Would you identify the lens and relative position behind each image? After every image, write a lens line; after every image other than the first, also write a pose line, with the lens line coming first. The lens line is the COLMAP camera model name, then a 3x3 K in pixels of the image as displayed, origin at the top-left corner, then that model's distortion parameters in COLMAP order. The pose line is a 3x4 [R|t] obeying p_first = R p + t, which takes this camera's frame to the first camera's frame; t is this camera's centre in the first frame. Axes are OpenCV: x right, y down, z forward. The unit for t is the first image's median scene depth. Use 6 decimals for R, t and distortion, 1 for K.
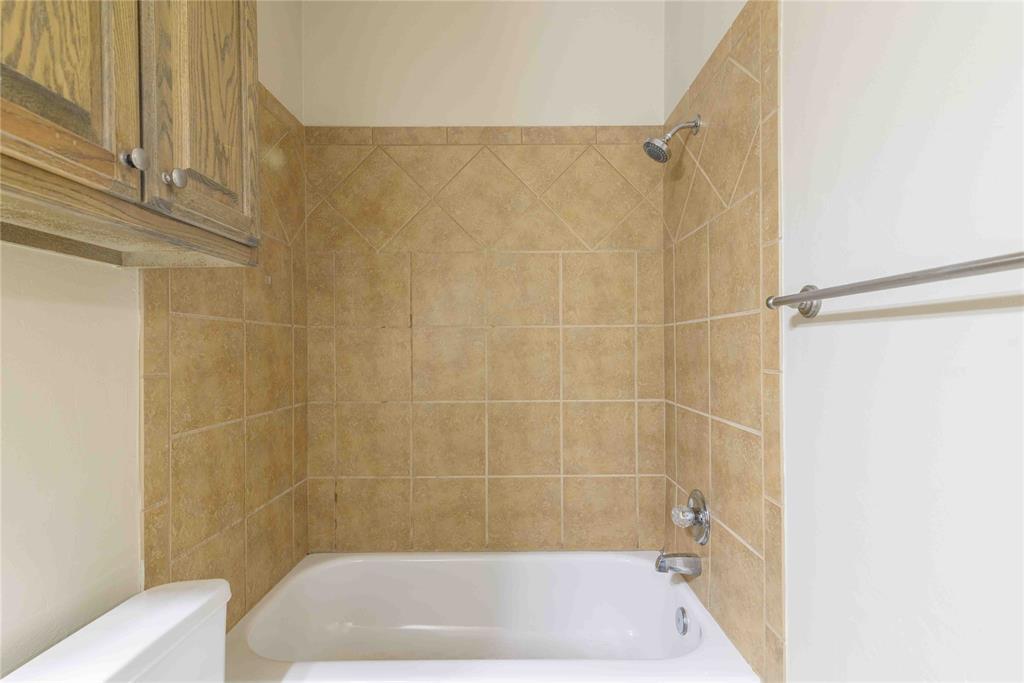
lens RADIAL K [[455.7, 0, 511.8], [0, 455.7, 343.6], [0, 0, 1]] dist [0.011730, -0.000864]
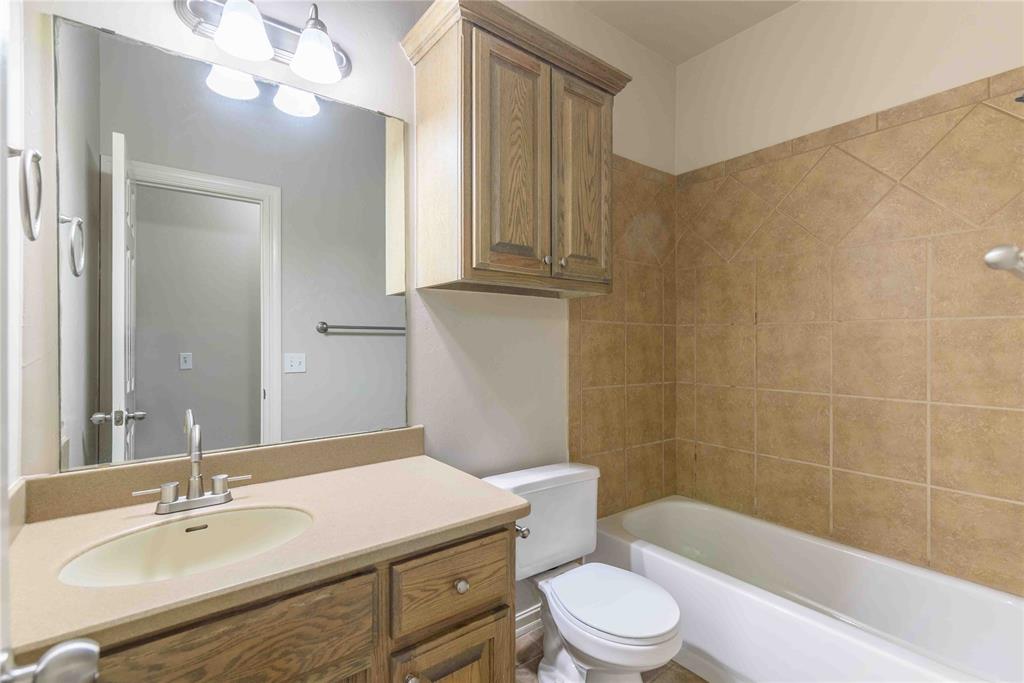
lens RADIAL K [[455.7, 0, 511.8], [0, 455.7, 343.6], [0, 0, 1]] dist [0.011730, -0.000864]
pose [[0.609729, 0.012804, -0.792507, 0.324463], [-0.003787, 0.999905, 0.013241, 0.001023], [0.792601, -0.005073, 0.609719, -0.201769]]
